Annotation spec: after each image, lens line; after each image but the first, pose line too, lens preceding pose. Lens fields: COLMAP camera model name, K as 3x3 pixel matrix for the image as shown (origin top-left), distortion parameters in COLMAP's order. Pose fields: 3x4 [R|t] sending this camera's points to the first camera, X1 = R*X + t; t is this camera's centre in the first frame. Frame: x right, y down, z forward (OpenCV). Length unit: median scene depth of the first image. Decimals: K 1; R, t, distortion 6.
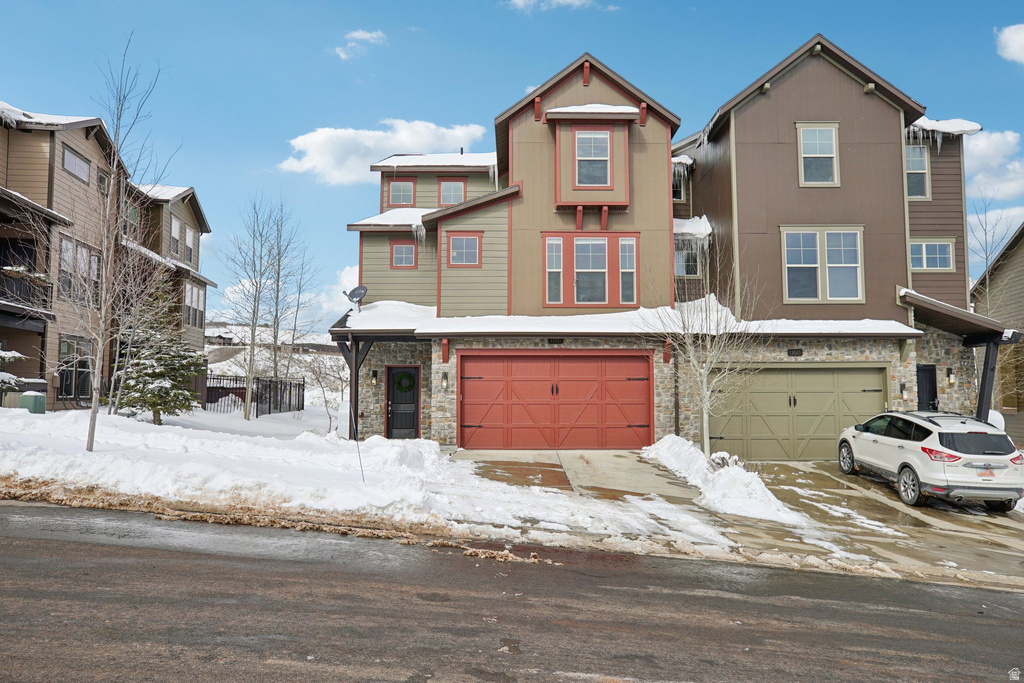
lens RADIAL K [[723.5, 0, 511.8], [0, 723.5, 340.0], [0, 0, 1]] dist [-0.000338, 0.002196]
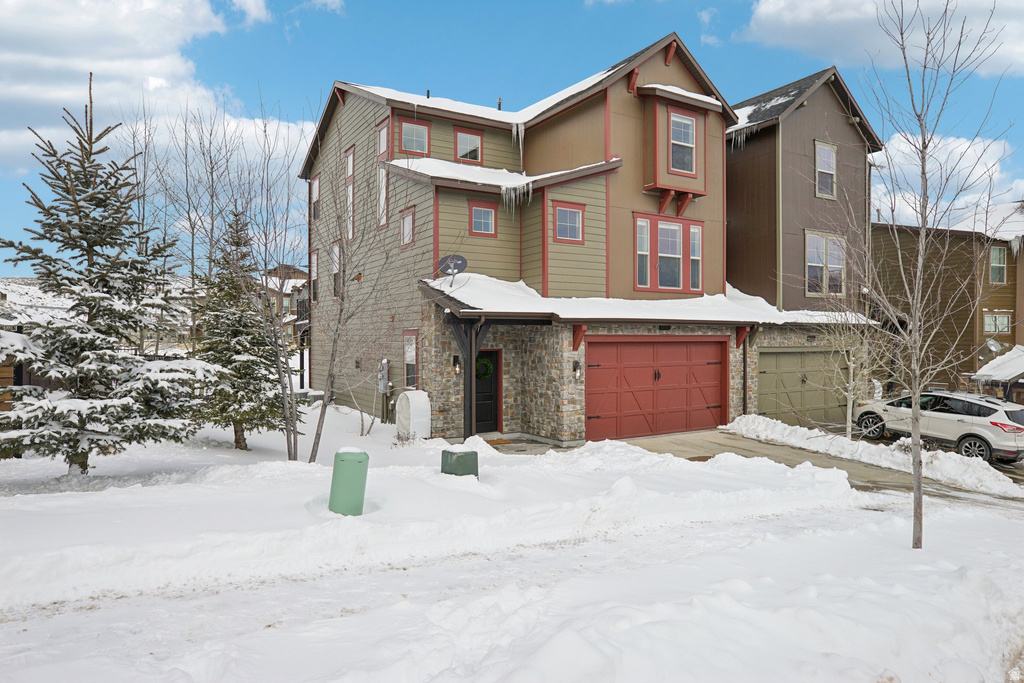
lens RADIAL K [[678.3, 0, 512.1], [0, 678.3, 342.4], [0, 0, 1]] dist [0.003113, 0.000576]
pose [[0.838381, -0.005257, 0.545060, -0.611592], [-0.041398, 0.996451, 0.073287, -0.036902], [-0.543511, -0.084007, 0.835188, 0.328619]]
